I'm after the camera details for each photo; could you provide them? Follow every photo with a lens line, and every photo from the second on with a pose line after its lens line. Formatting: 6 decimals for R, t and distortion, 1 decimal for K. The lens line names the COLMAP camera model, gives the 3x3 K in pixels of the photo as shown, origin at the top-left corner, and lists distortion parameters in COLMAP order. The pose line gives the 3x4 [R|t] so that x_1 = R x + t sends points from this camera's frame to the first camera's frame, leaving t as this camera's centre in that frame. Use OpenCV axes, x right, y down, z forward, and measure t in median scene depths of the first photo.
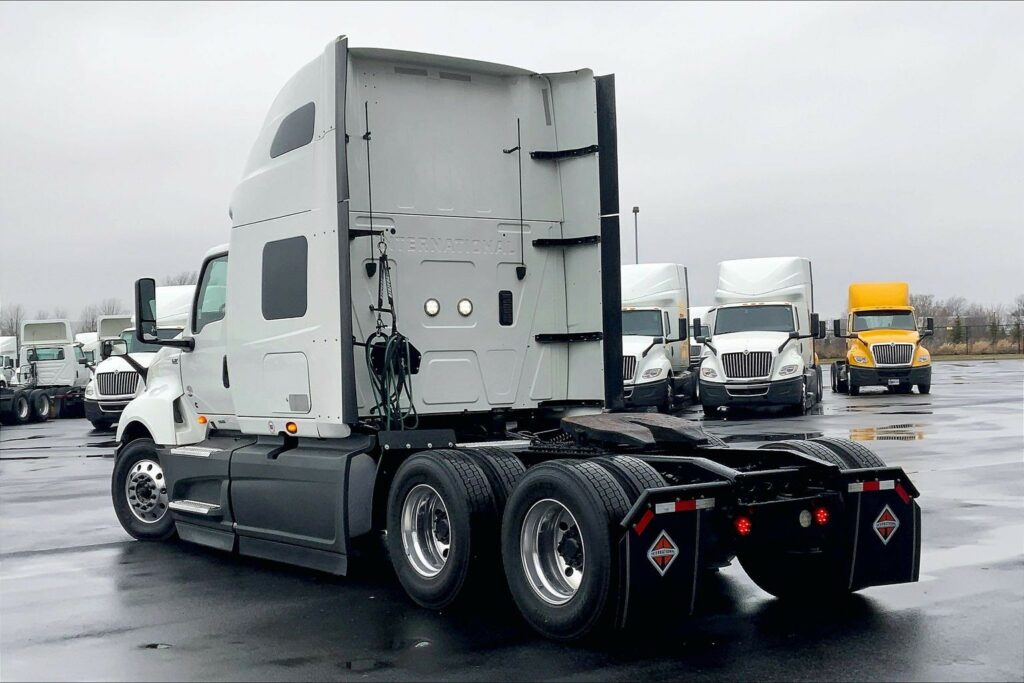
lens RADIAL K [[1360.9, 0, 509.5], [0, 1360.9, 358.2], [0, 0, 1]] dist [0.094627, -0.002675]
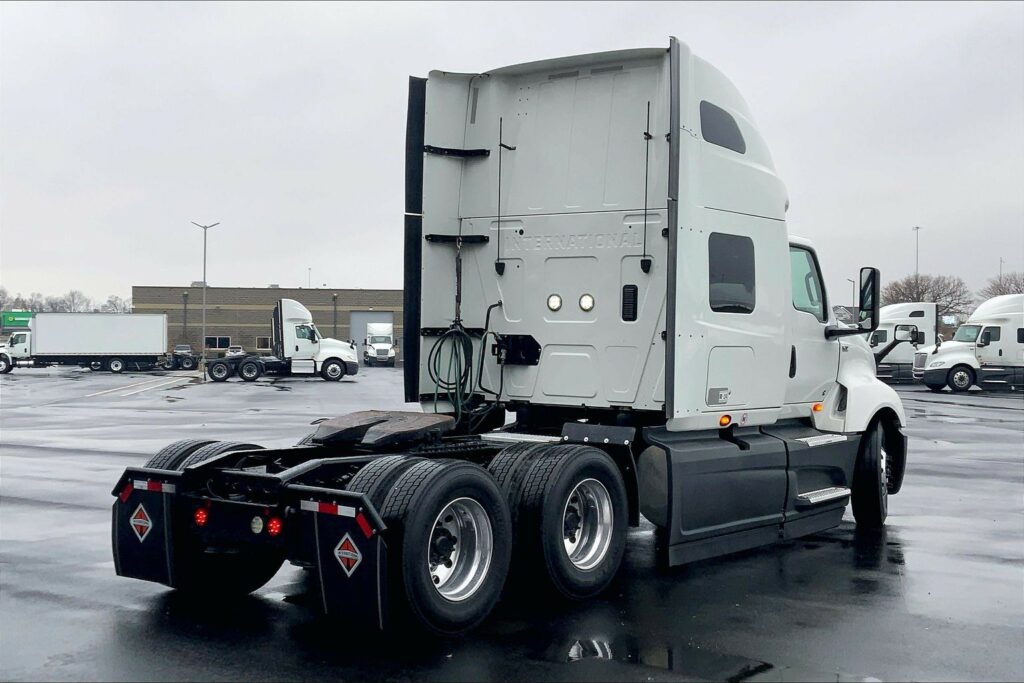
lens RADIAL K [[1342.6, 0, 512.0], [0, 1342.6, 341.5], [0, 0, 1]] dist [0.086431, -0.007385]
pose [[0.300486, 0.037694, -0.953041, 0.914694], [-0.021460, 0.999233, 0.032755, -0.040666], [0.953545, 0.010609, 0.301065, 0.663454]]
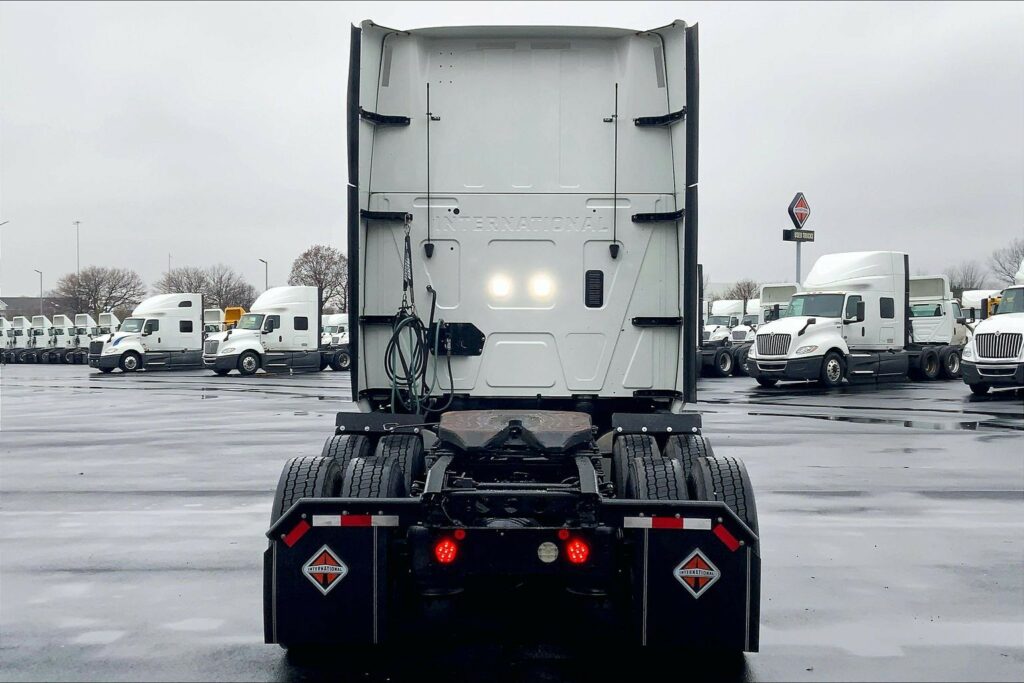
lens RADIAL K [[1248.9, 0, 520.2], [0, 1248.9, 368.0], [0, 0, 1]] dist [0.096700, -0.010927]
pose [[0.804843, 0.047304, -0.591599, 0.489587], [-0.023287, 0.998568, 0.048163, -0.023714], [0.593030, -0.024987, 0.804792, 0.285983]]
